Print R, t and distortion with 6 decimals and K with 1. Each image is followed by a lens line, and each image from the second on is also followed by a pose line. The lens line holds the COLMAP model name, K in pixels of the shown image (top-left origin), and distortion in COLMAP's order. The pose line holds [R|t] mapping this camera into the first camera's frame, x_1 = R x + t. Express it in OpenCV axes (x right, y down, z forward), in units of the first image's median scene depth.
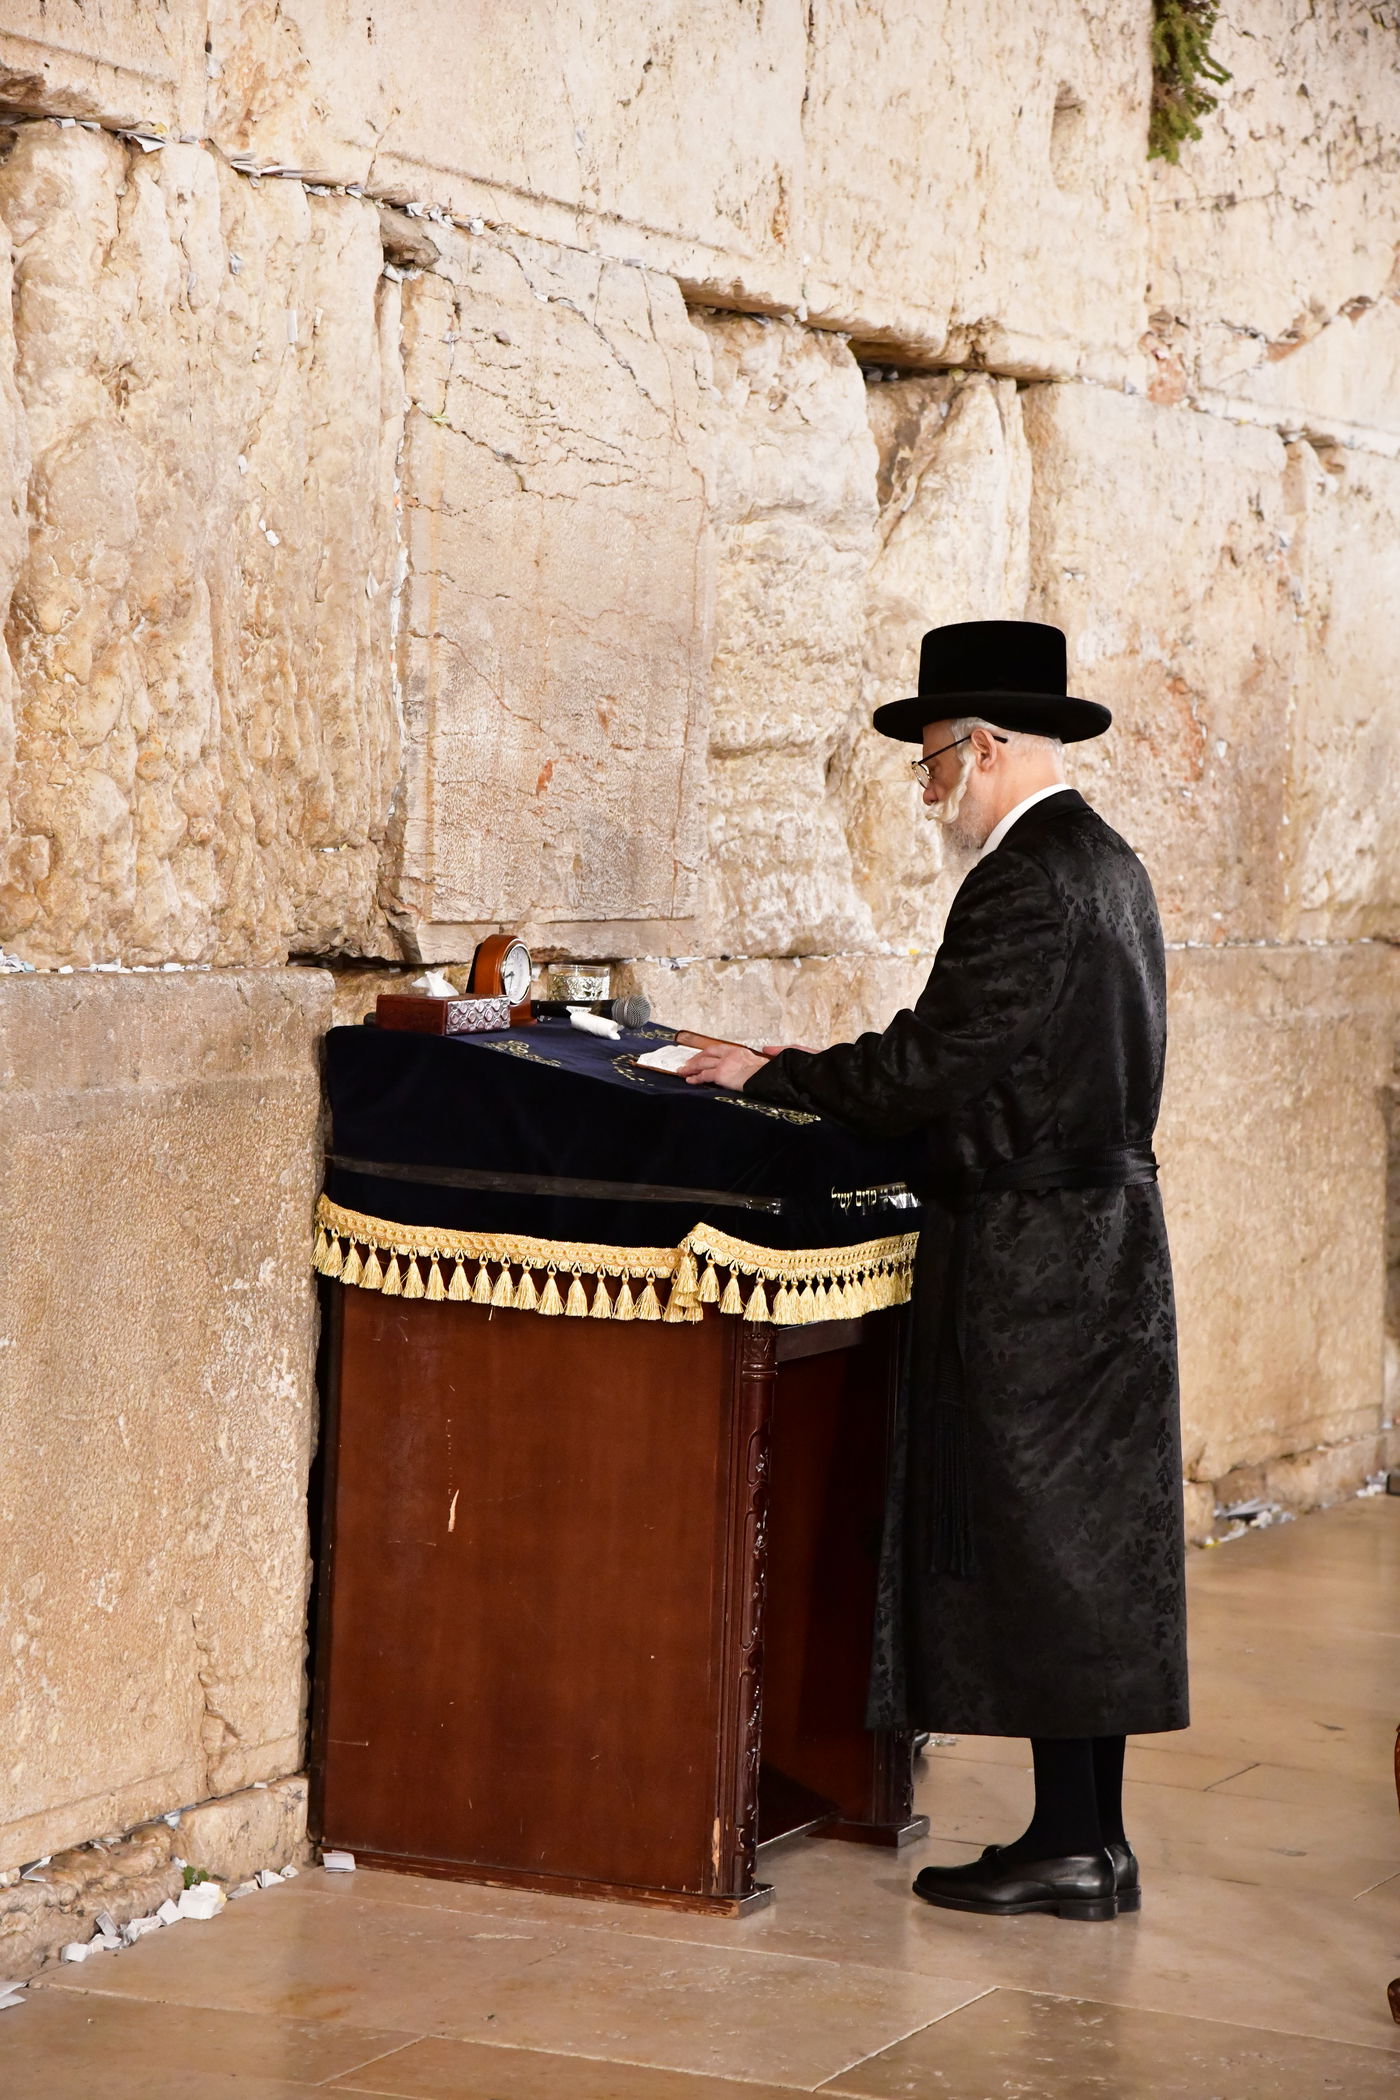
lens RADIAL K [[5244.0, 0, 700.0], [0, 5244.0, 1050.0], [0, 0, 1]] dist [0.792919, 0.864298]
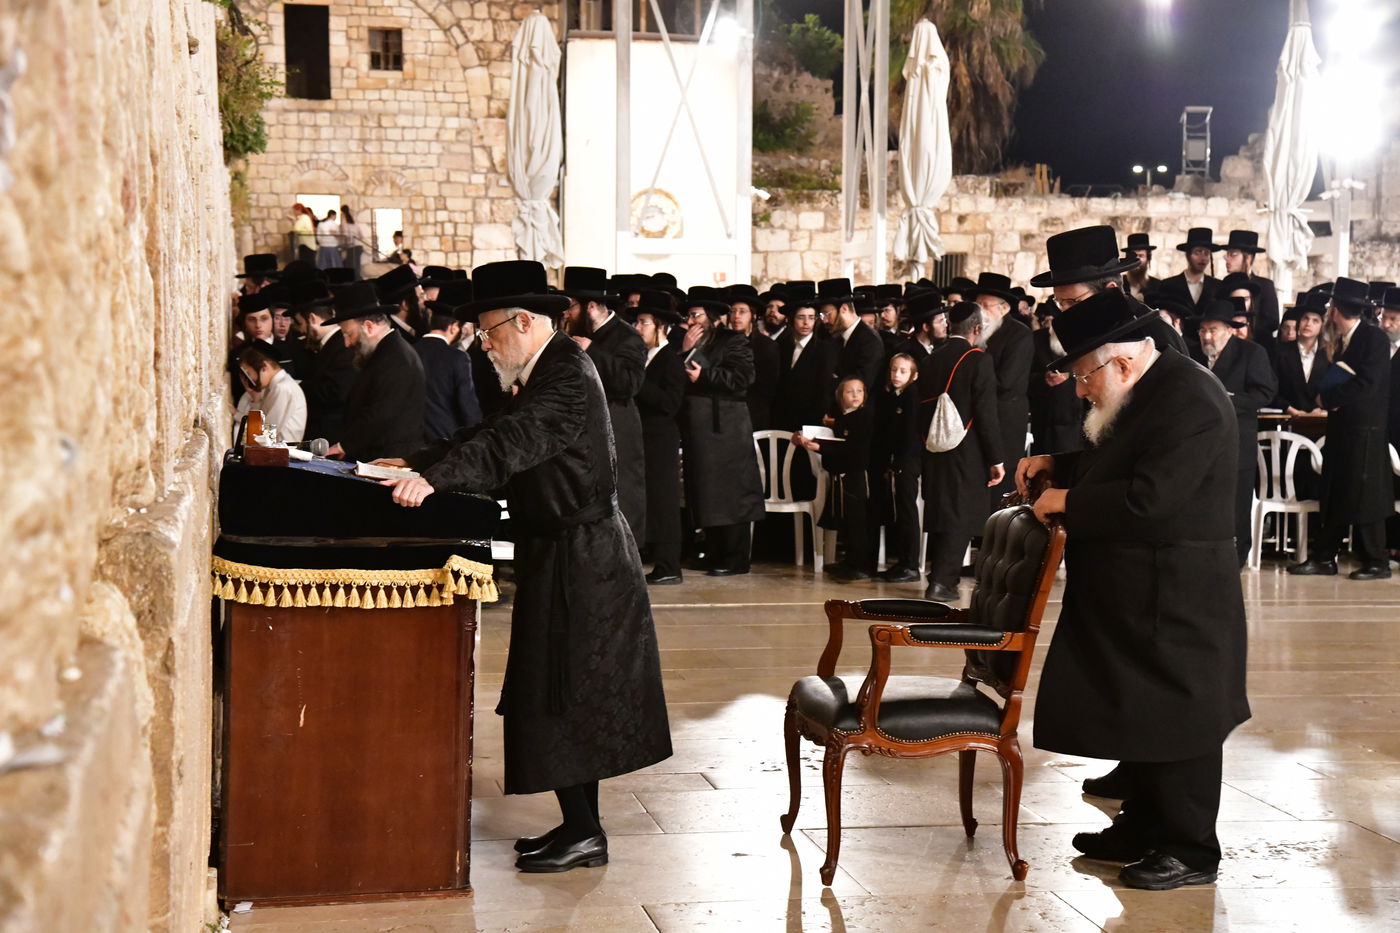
lens RADIAL K [[2315.3, 0, 700.0], [0, 2315.3, 466.5], [0, 0, 1]] dist [0.398746, 0.108356]
pose [[0.821550, -0.062471, 0.566703, -0.399609], [0.044820, 0.997979, 0.045038, -0.033880], [-0.568372, -0.011601, 0.822690, 0.219786]]
